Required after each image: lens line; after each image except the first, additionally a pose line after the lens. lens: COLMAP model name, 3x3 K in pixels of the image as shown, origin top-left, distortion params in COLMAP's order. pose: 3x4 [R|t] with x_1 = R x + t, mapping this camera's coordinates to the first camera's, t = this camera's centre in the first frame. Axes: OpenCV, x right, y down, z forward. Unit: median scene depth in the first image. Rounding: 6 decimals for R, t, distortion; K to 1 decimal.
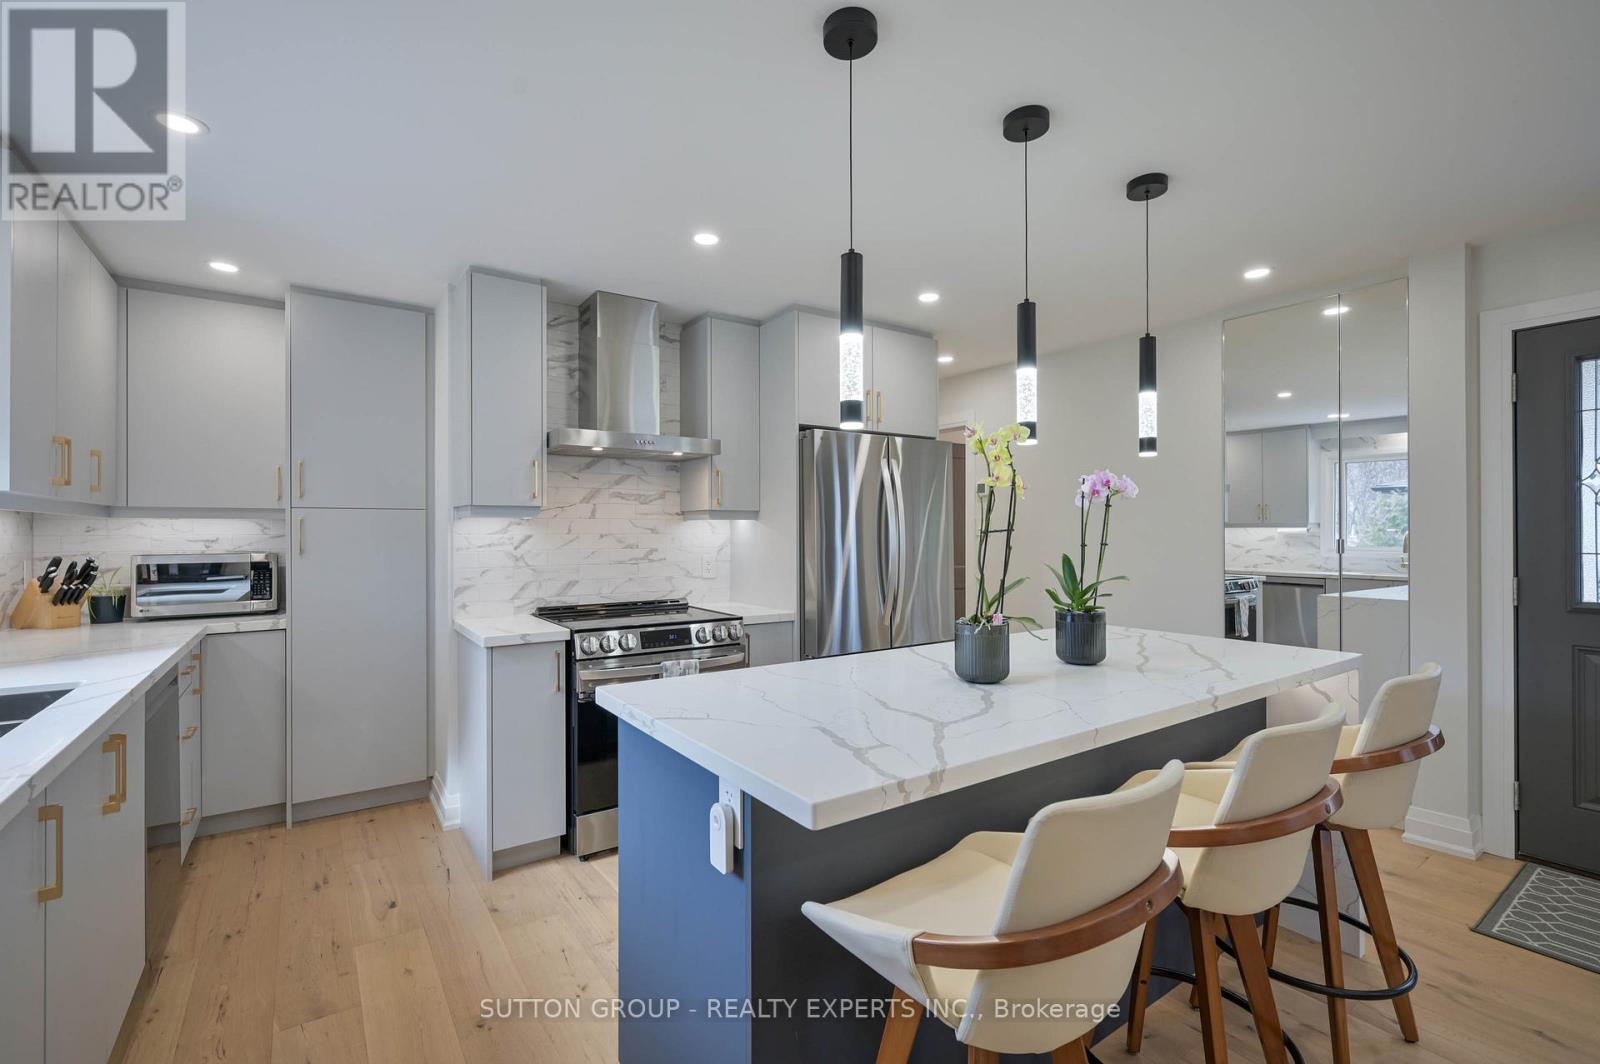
lens RADIAL K [[699.0, 0, 800.0], [0, 699.0, 532.0], [0, 0, 1]] dist [-0.001154, 0.000535]
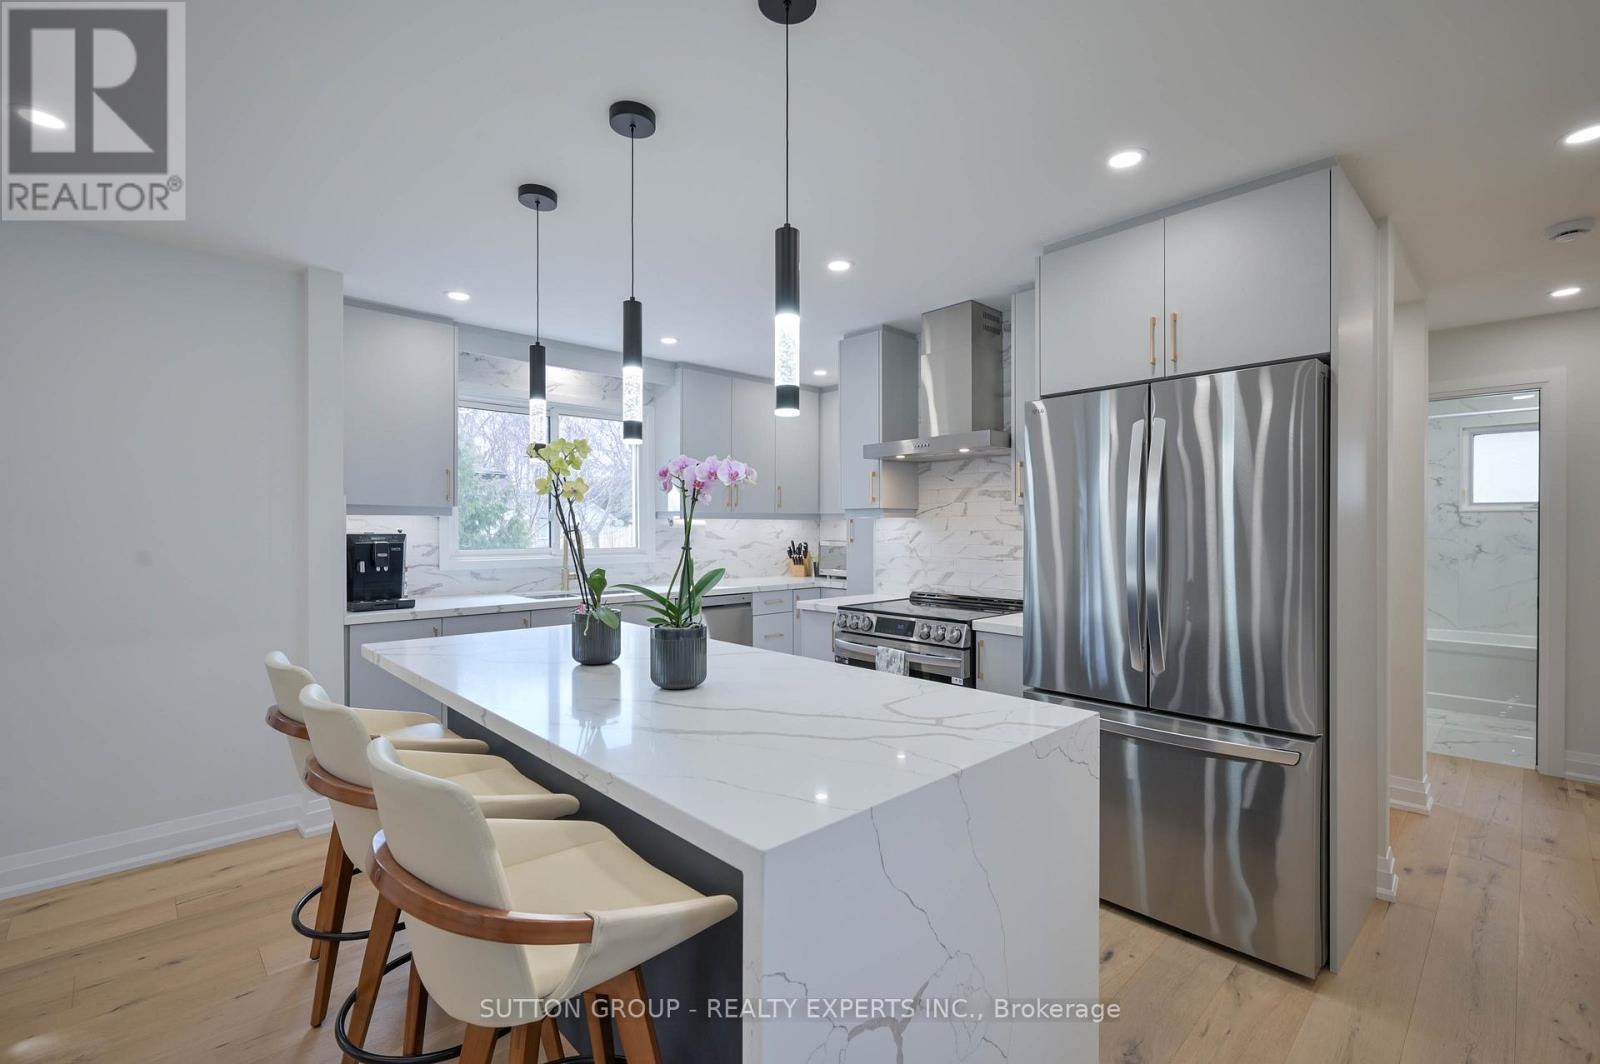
lens RADIAL K [[713.3, 0, 825.7], [0, 713.3, 531.5], [0, 0, 1]] dist [-0.000704, 0.000142]
pose [[0.169282, 0.006298, -0.985548, 0.849766], [-0.000546, 0.999980, 0.006296, -0.002783], [0.985568, -0.000528, 0.169282, 0.677943]]
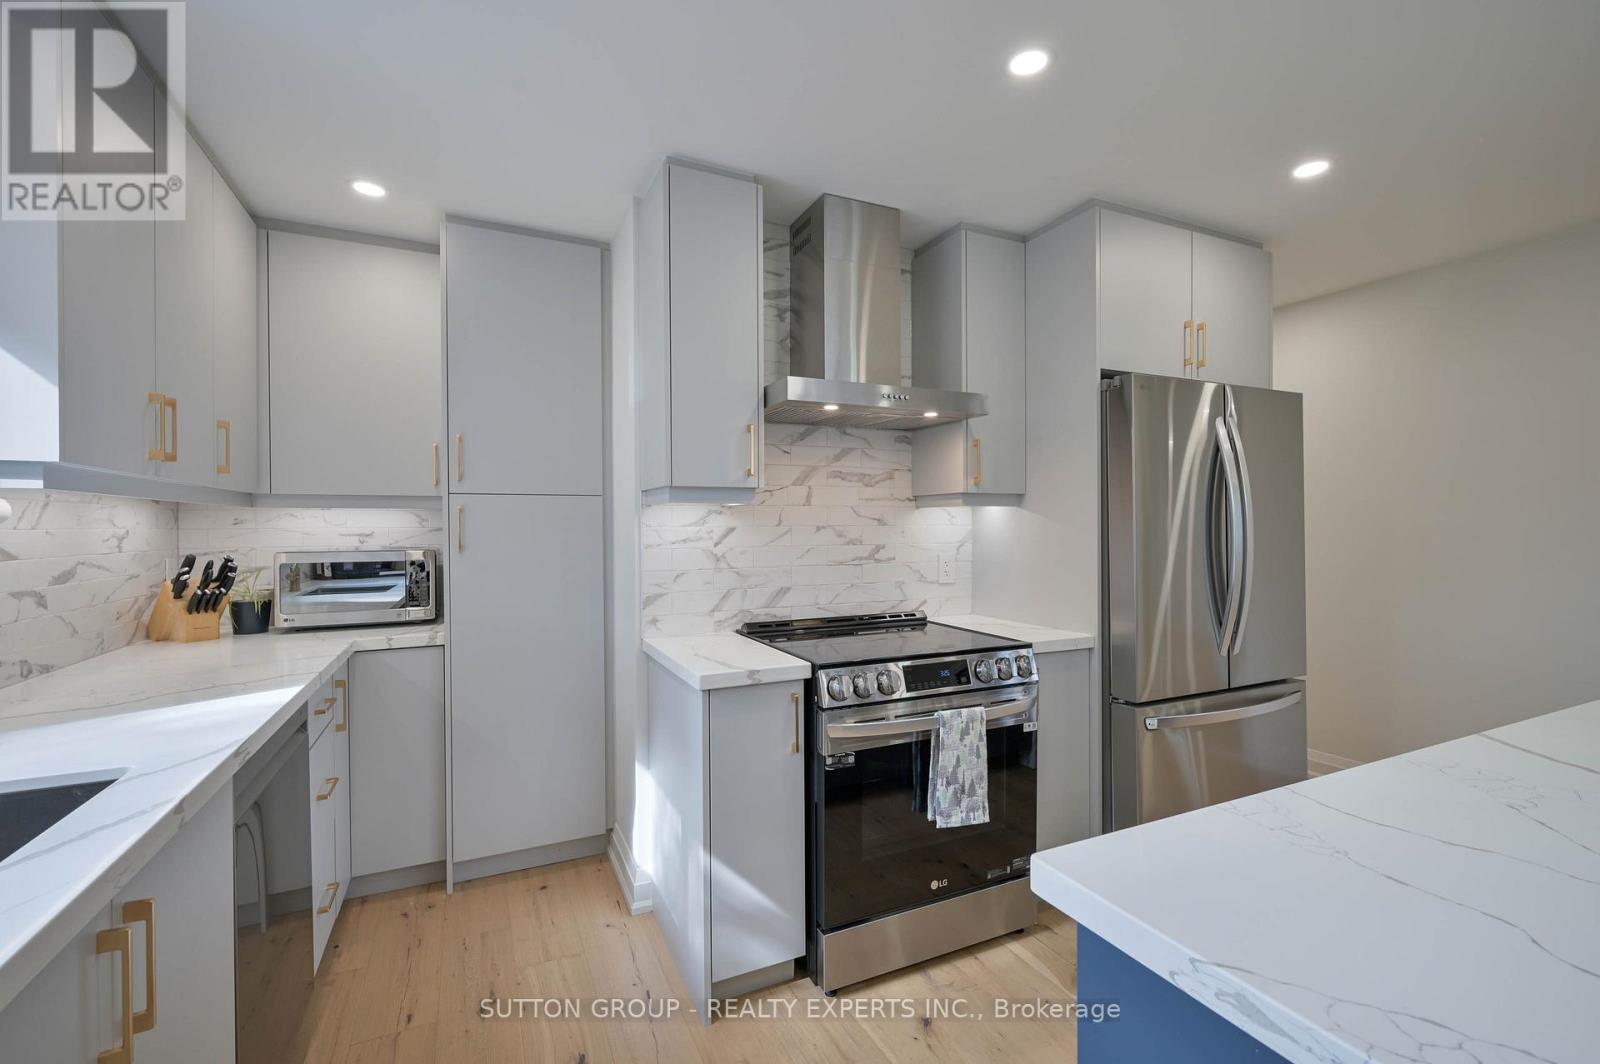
lens RADIAL K [[689.2, 0, 804.6], [0, 689.2, 532.1], [0, 0, 1]] dist [-0.001149, 0.000690]
pose [[0.986408, -0.001177, -0.164309, -0.198838], [0.002859, 0.999946, 0.010001, 0.002432], [0.164289, -0.010335, 0.986358, 0.290893]]
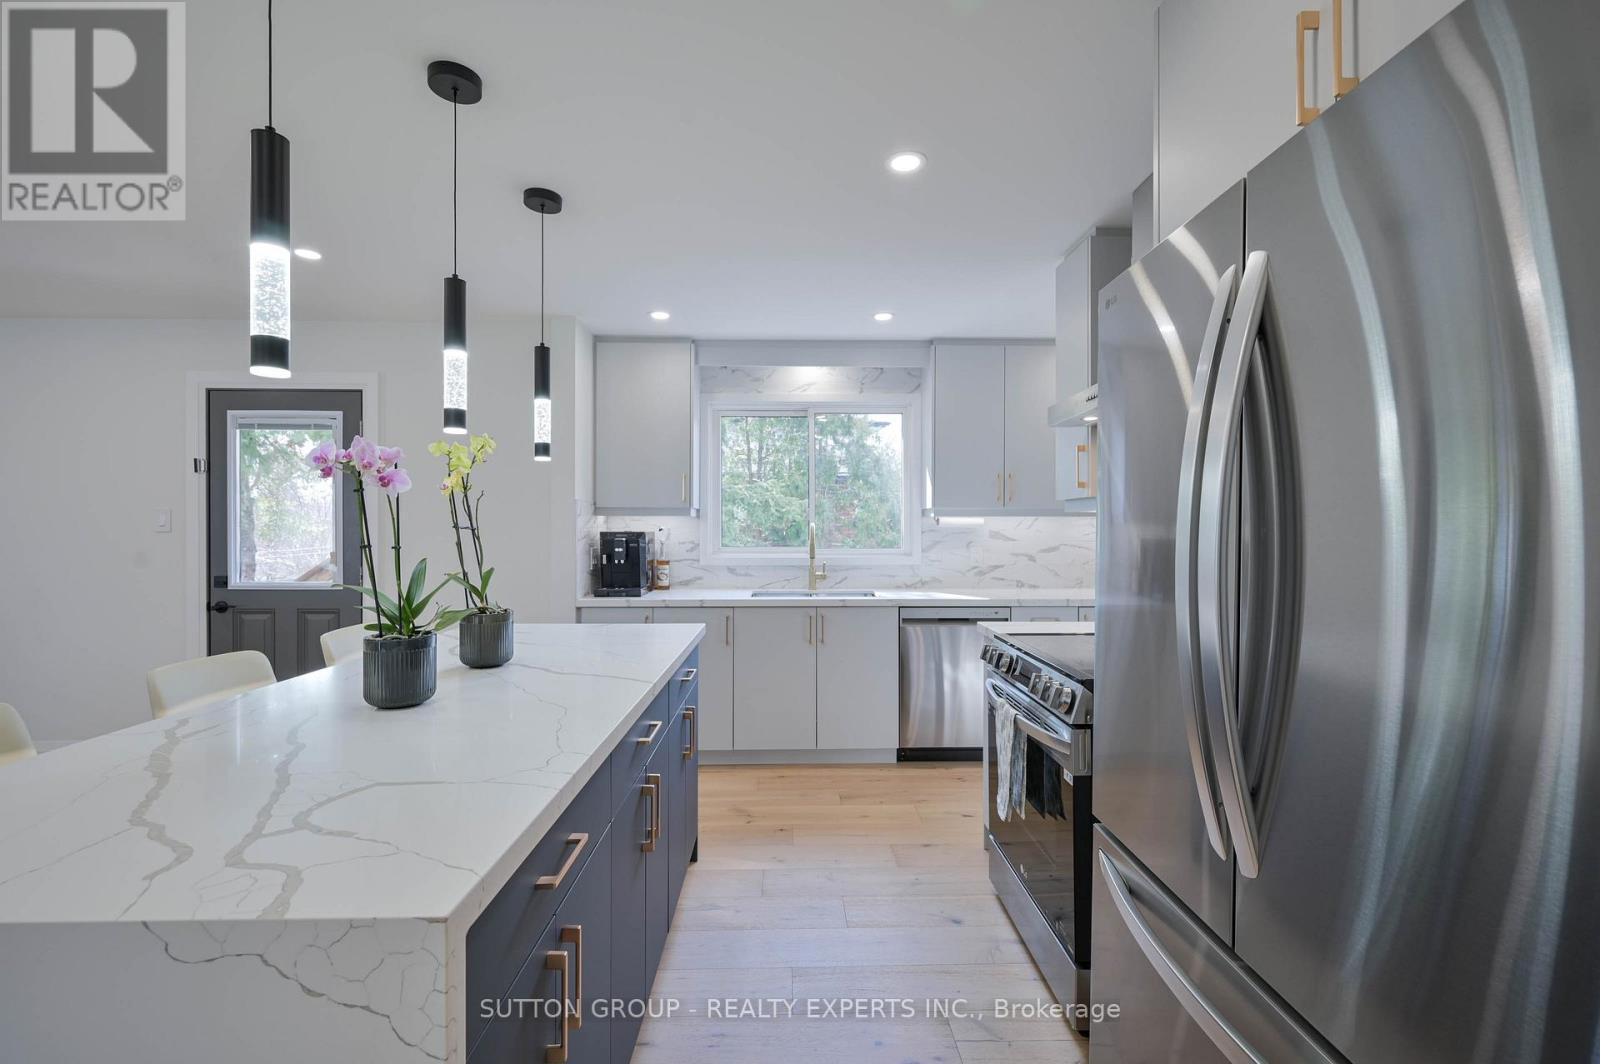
lens RADIAL K [[699.0, 0, 800.0], [0, 699.0, 532.0], [0, 0, 1]] dist [-0.001154, 0.000535]
pose [[-0.556960, 0.005206, -0.830523, 0.526400], [-0.000584, 0.999978, 0.006660, 0.000175], [0.830539, 0.004194, -0.556944, 1.155790]]
